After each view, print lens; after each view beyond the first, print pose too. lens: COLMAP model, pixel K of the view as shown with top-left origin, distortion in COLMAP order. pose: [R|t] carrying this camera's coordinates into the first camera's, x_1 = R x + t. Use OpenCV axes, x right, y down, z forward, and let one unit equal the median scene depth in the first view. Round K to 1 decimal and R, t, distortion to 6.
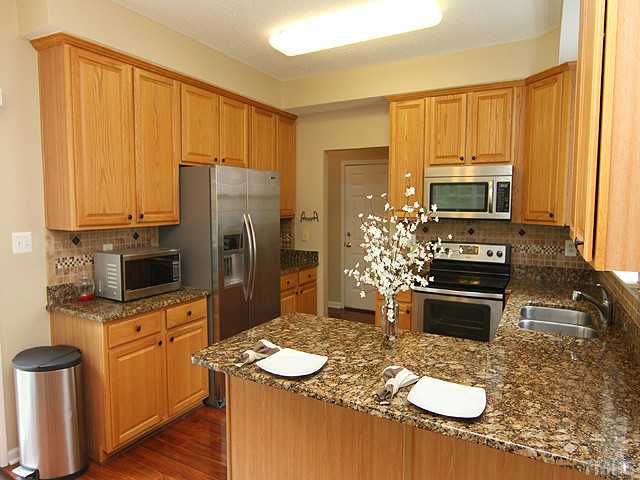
lens RADIAL K [[417.8, 0, 317.5], [0, 417.8, 239.2], [0, 0, 1]] dist [-0.004848, -0.002711]
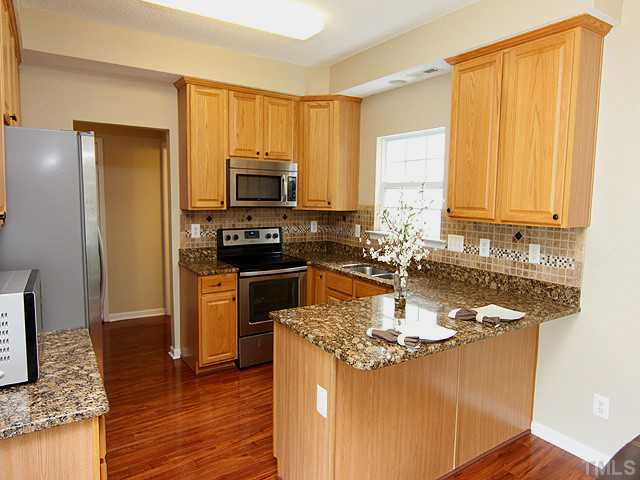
lens RADIAL K [[417.8, 0, 320.4], [0, 417.8, 238.0], [0, 0, 1]] dist [-0.004848, -0.002711]
pose [[0.449645, -0.088934, 0.888769, -0.592469], [0.060507, 0.995778, 0.069031, -0.033951], [-0.891156, 0.022737, 0.453128, 0.344156]]
